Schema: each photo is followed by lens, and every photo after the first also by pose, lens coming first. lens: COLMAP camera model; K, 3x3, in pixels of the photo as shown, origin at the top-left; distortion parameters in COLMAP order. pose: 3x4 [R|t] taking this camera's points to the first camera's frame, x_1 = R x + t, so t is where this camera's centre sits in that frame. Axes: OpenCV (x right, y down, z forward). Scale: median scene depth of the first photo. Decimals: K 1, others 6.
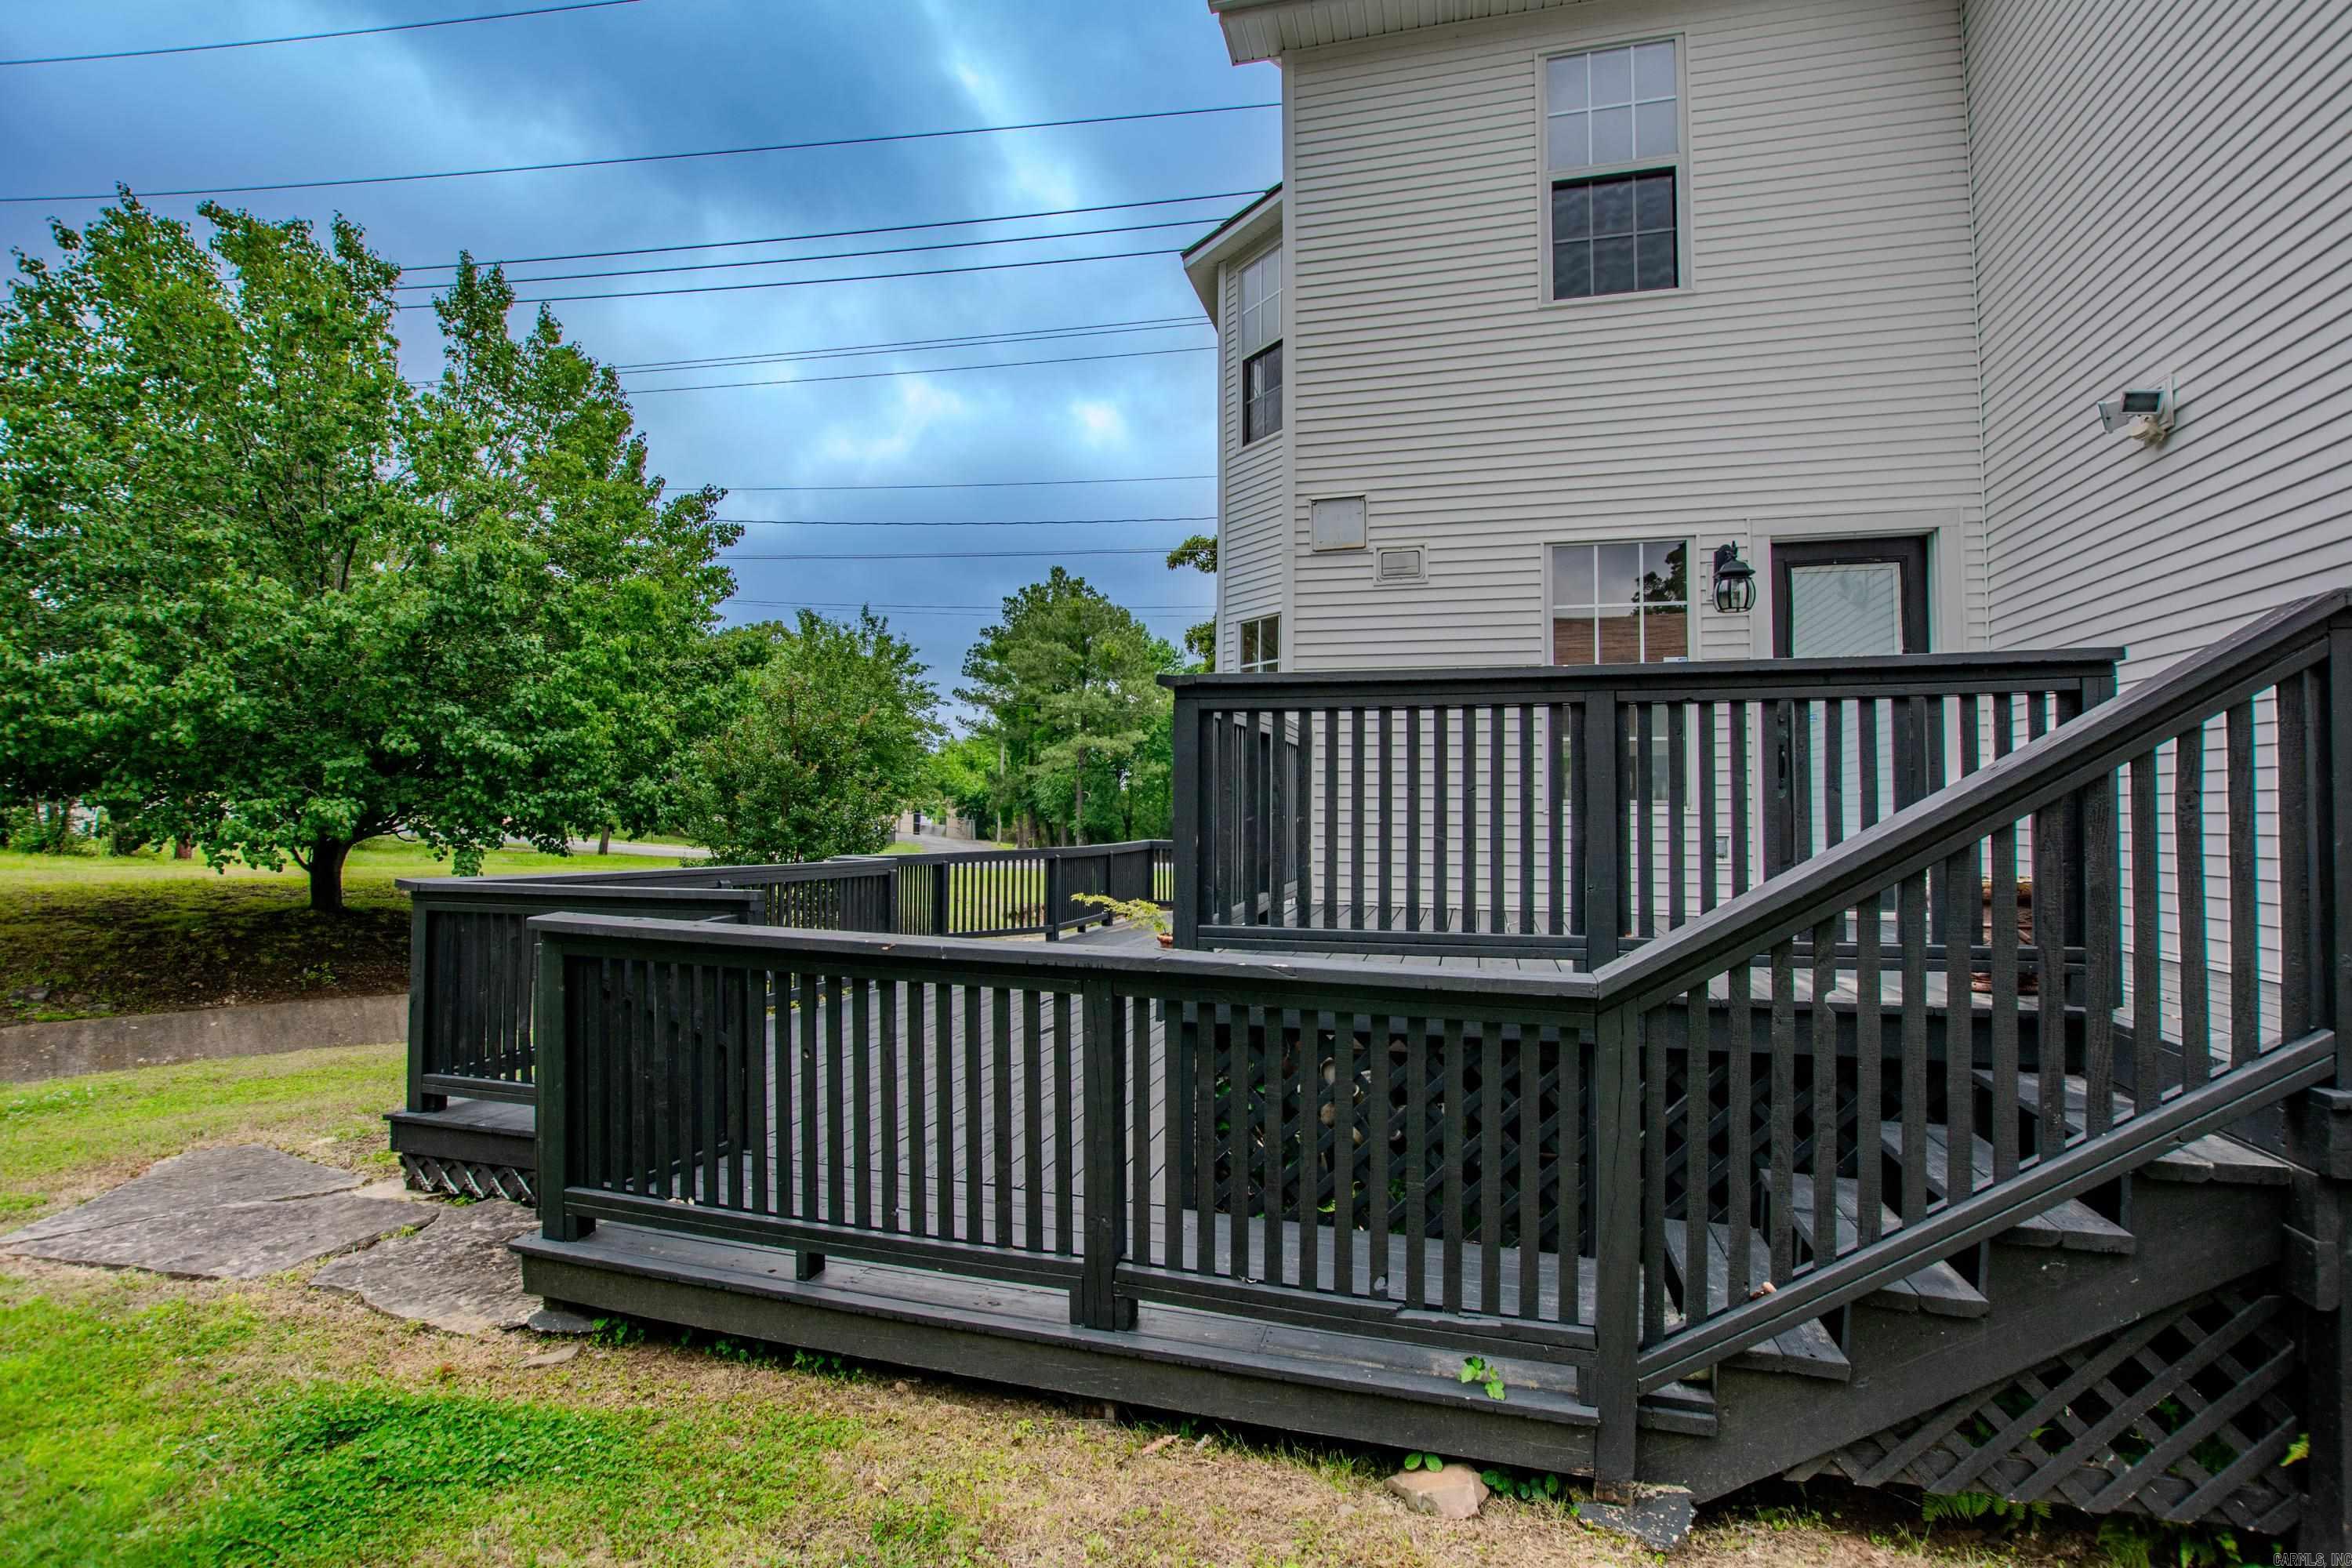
lens RADIAL K [[1066.6, 0, 1192.1], [0, 1066.6, 764.5], [0, 0, 1]] dist [-0.032884, 0.005707]
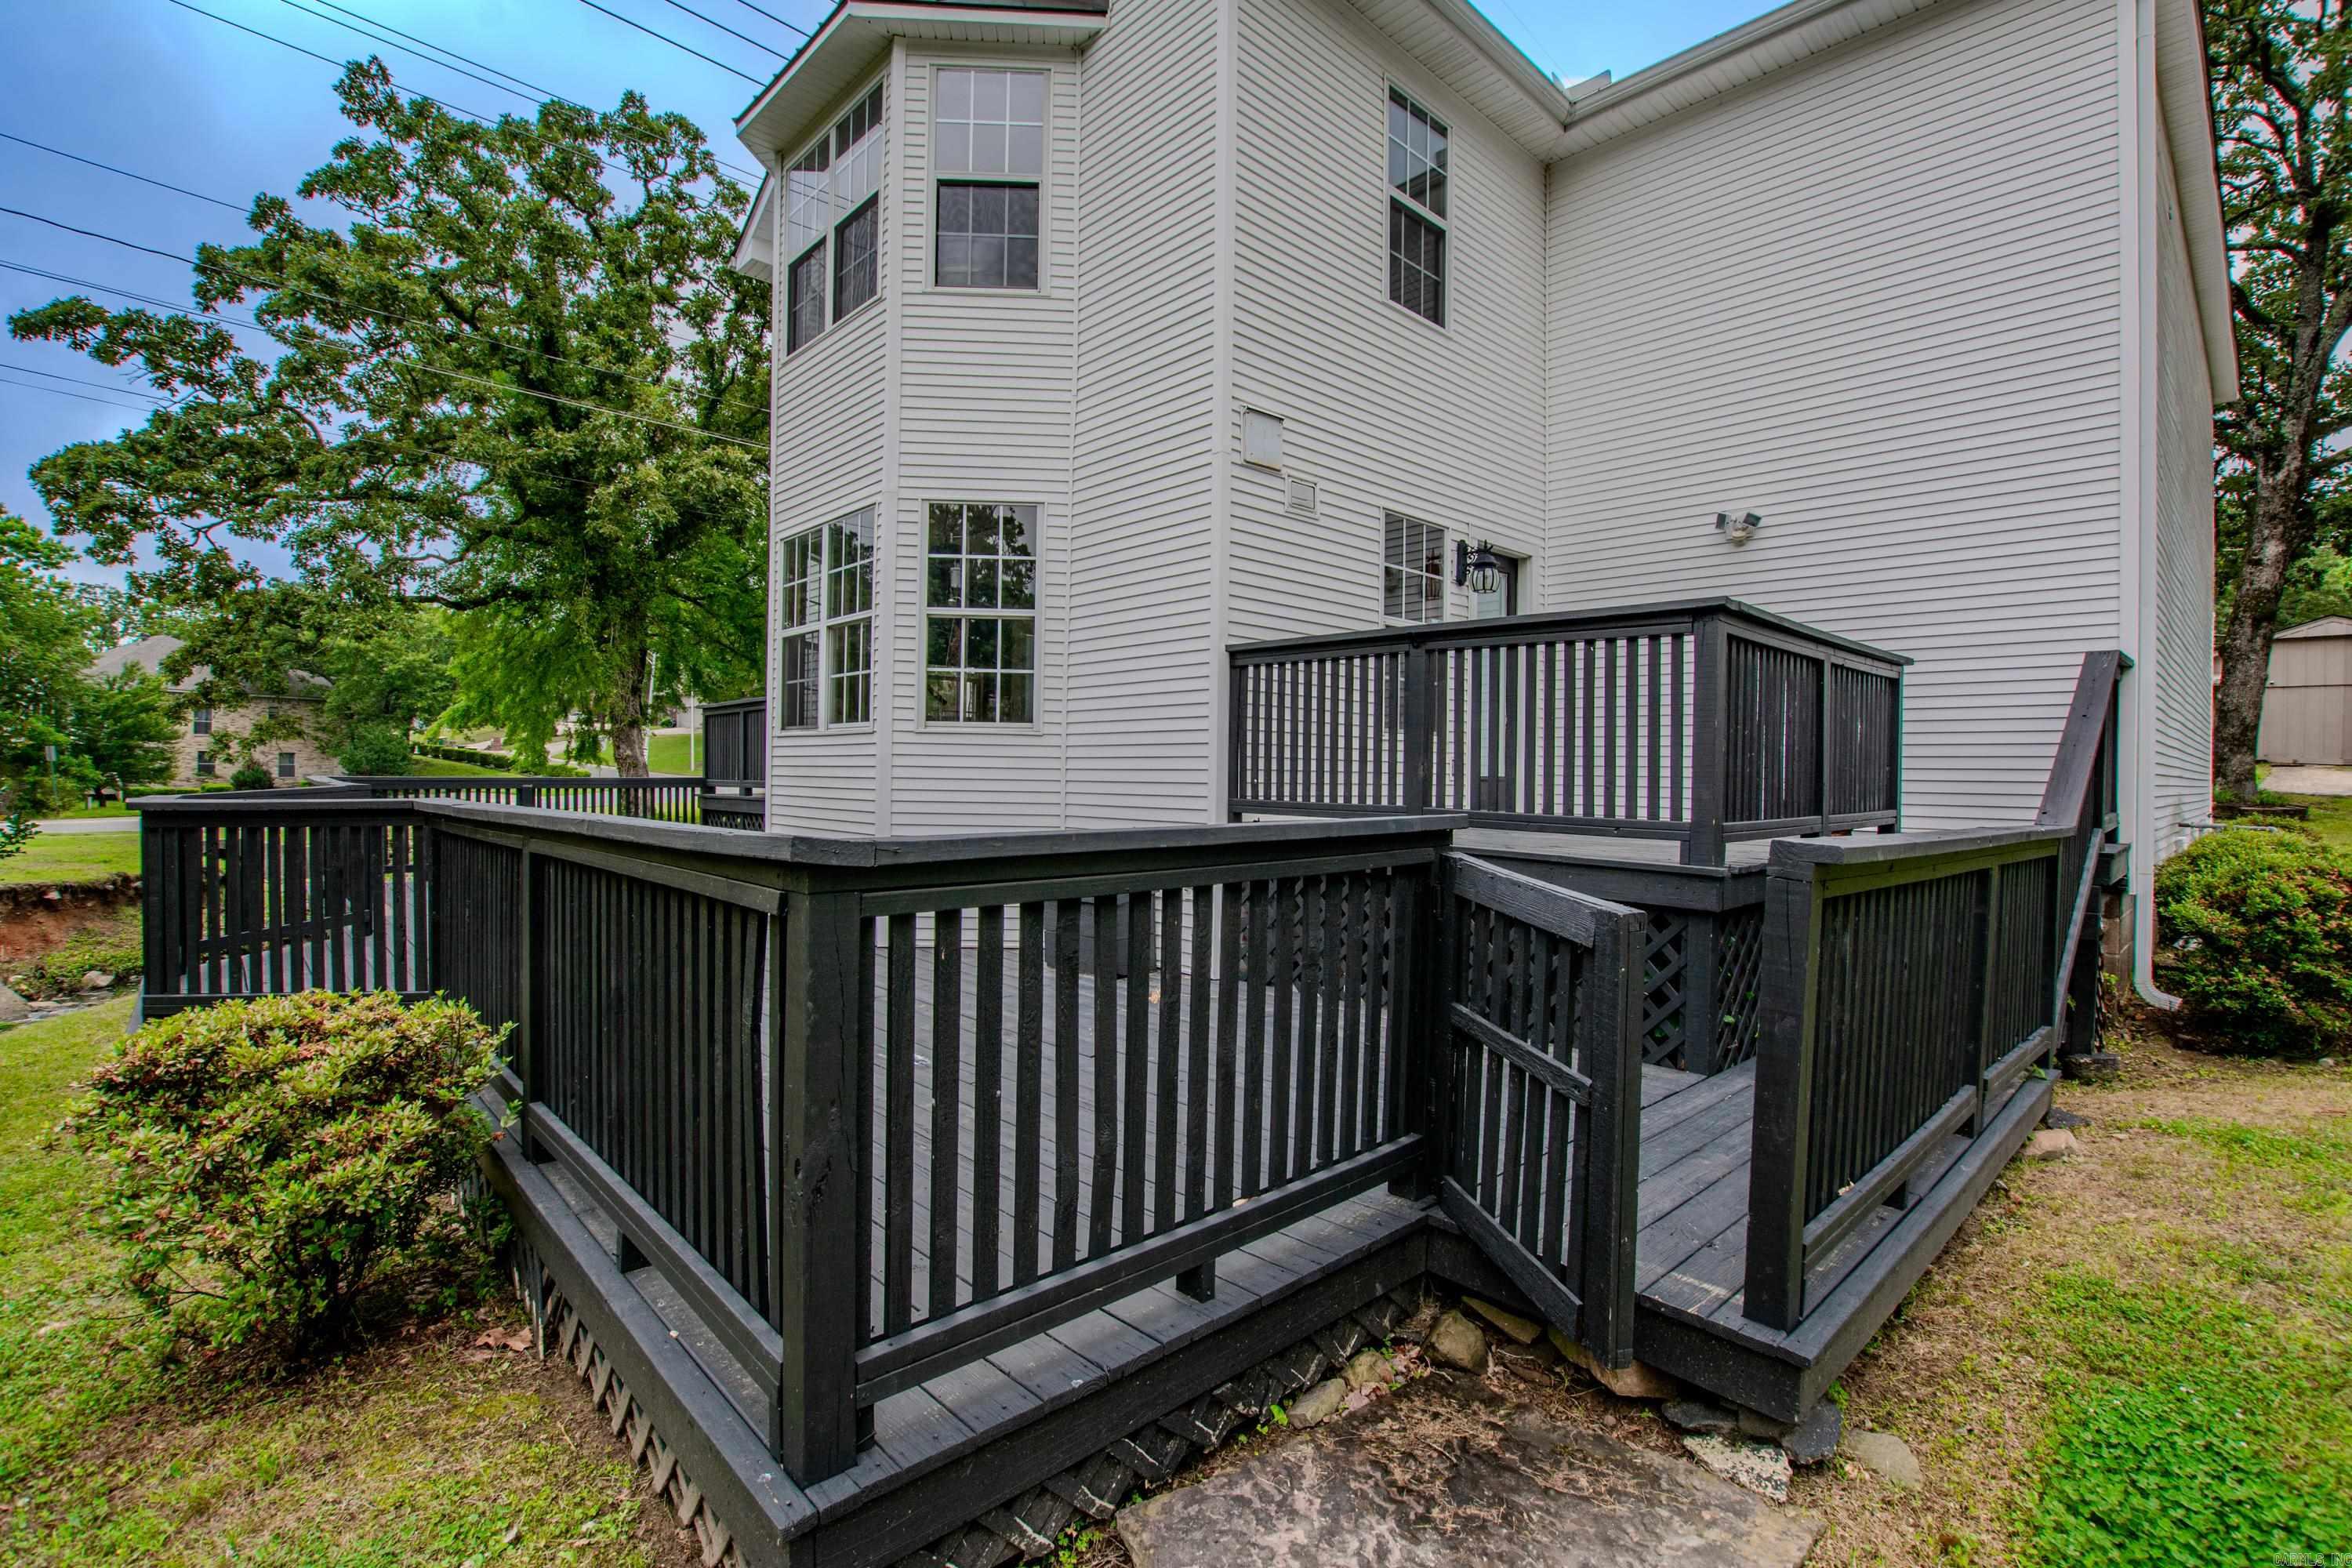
lens RADIAL K [[1066.6, 0, 1186.2], [0, 1066.6, 776.7], [0, 0, 1]] dist [-0.032884, 0.005707]
pose [[0.533334, -0.000940, 0.845904, -0.082002], [-0.050703, 0.998166, 0.033077, 0.006345], [-0.844384, -0.060531, 0.532309, 0.057326]]
